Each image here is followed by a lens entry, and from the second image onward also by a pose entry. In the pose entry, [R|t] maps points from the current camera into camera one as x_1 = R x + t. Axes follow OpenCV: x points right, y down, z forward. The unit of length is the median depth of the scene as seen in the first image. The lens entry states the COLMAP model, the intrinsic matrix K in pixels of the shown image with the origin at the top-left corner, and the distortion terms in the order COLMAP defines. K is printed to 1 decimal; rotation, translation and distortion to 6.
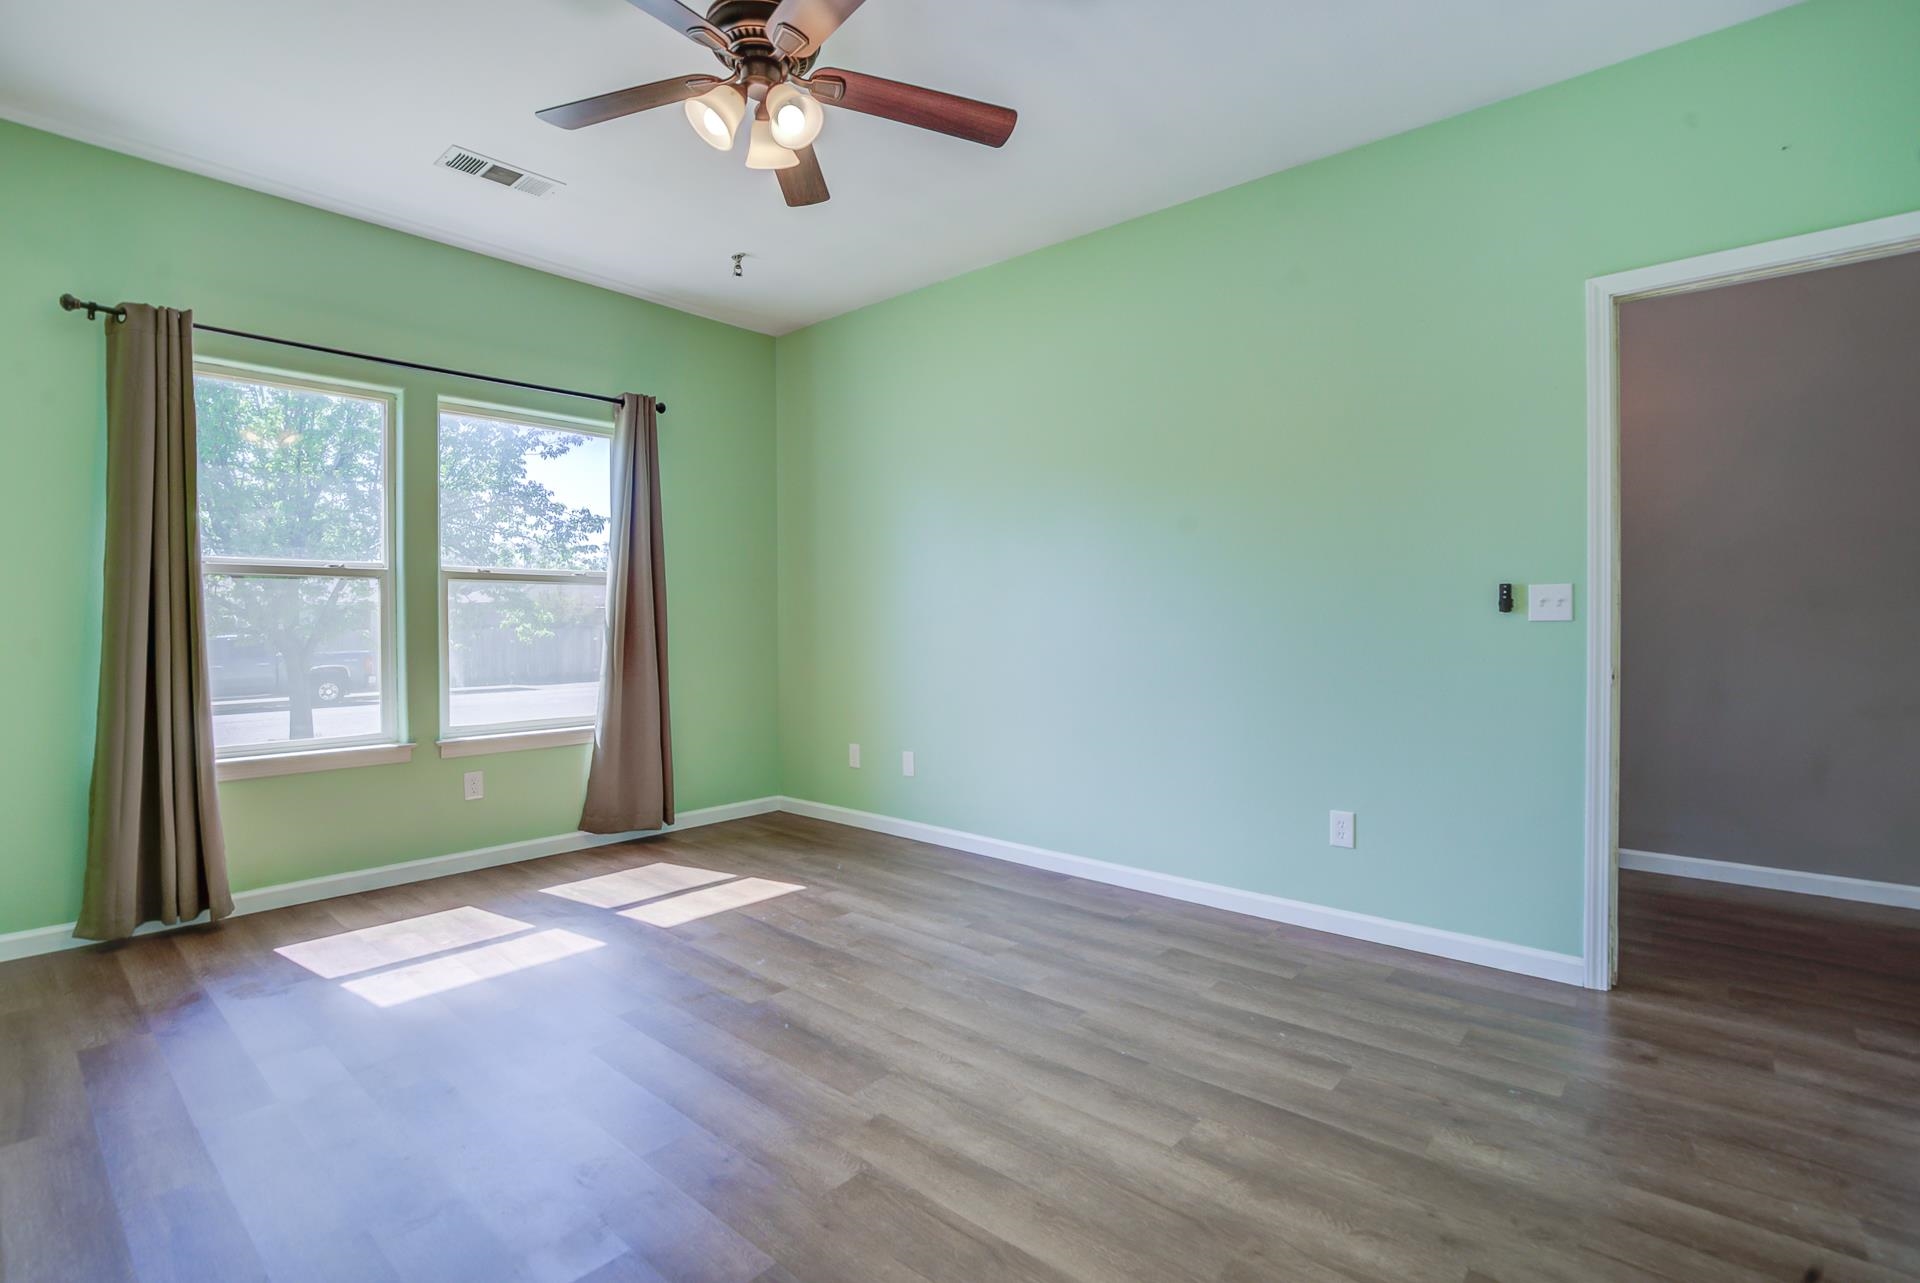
lens RADIAL K [[911.8, 0, 953.2], [0, 911.8, 640.6], [0, 0, 1]] dist [-0.034082, 0.007947]
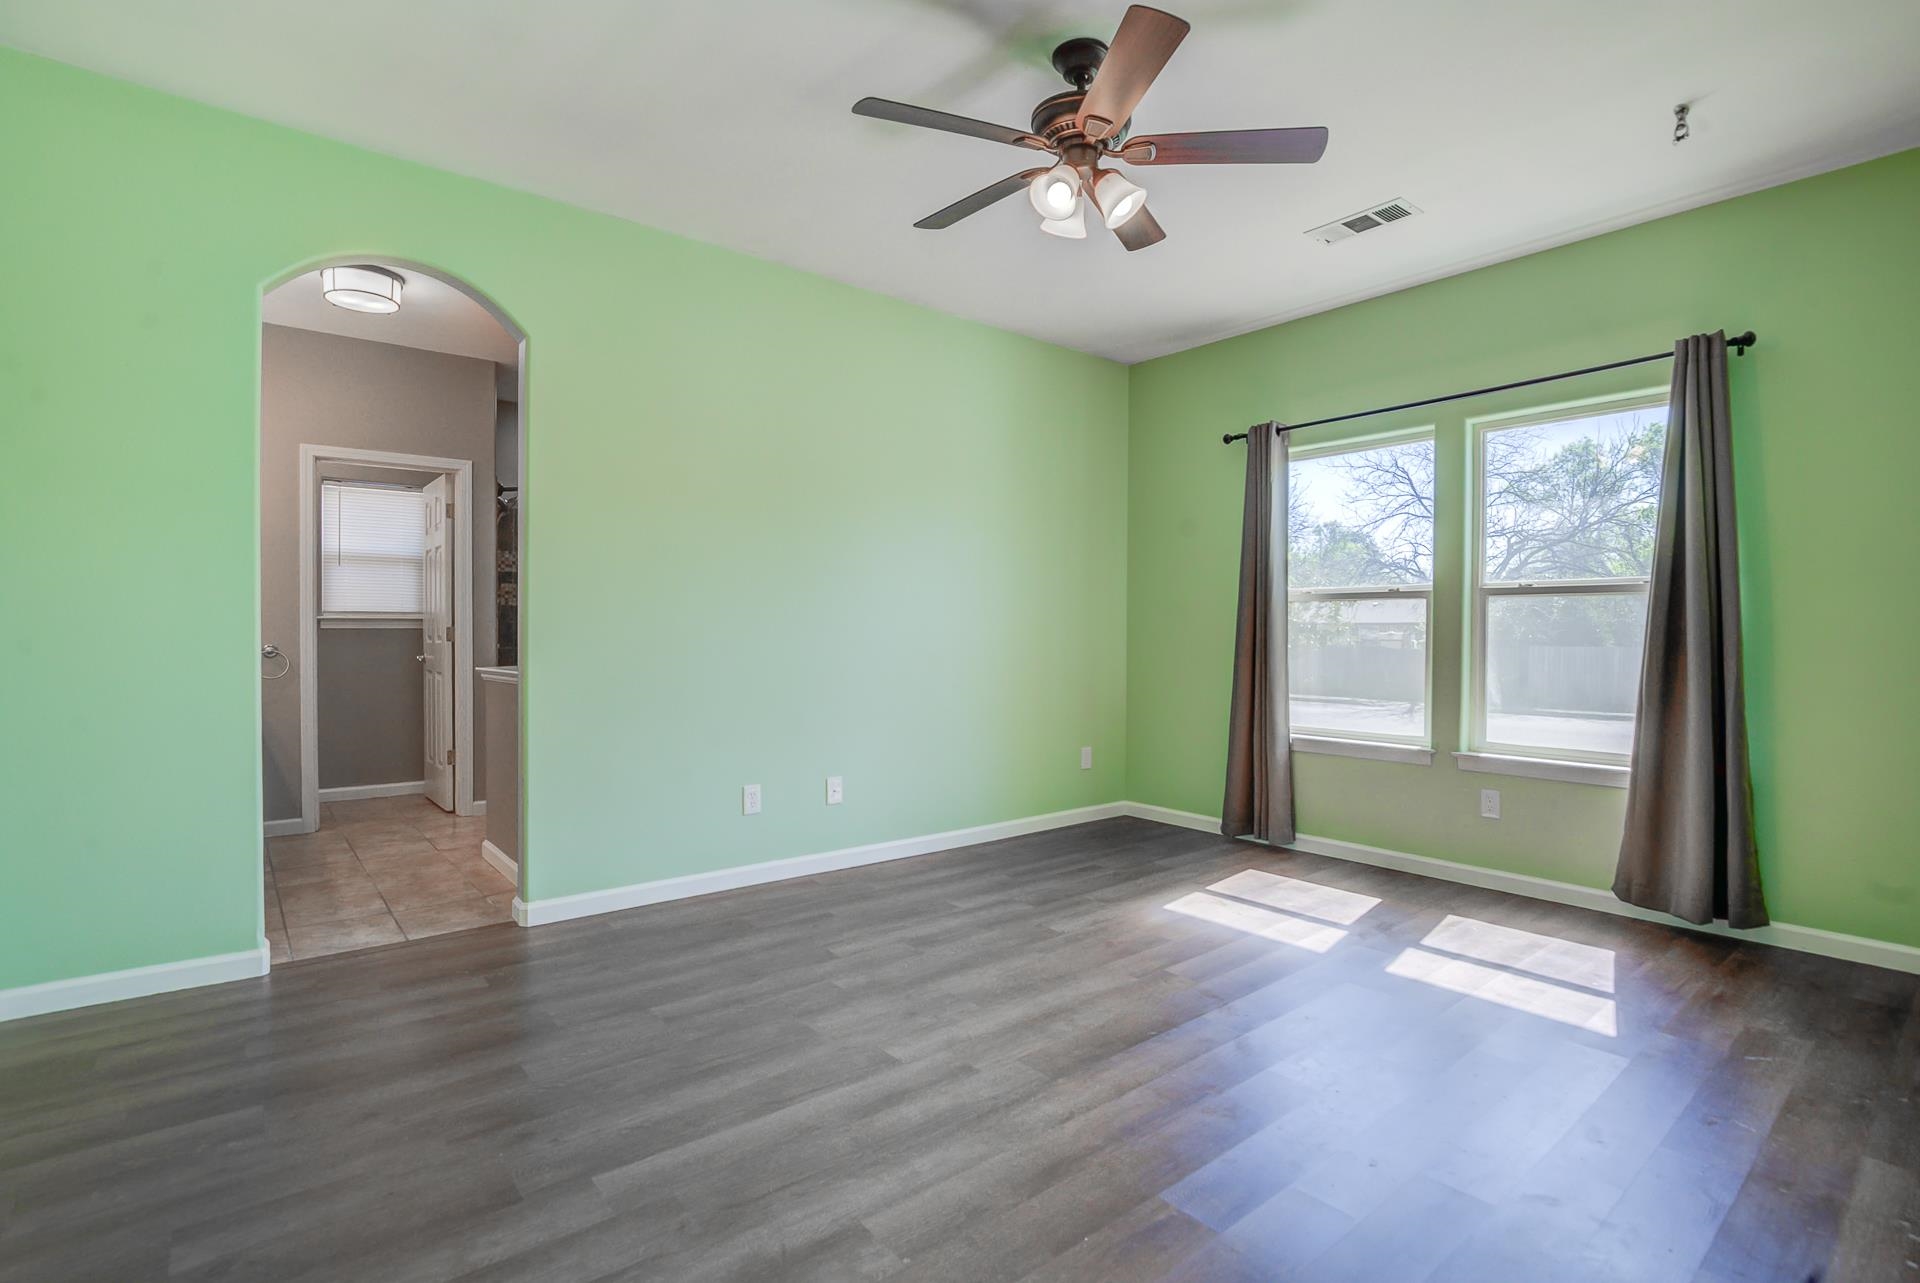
lens RADIAL K [[902.3, 0, 969.9], [0, 902.3, 645.9], [0, 0, 1]] dist [-0.032367, 0.009678]
pose [[-0.159246, 0.014885, -0.987127, 0.589895], [-0.029639, 0.999364, 0.019851, -0.016321], [0.986794, 0.032418, -0.158704, 0.665477]]
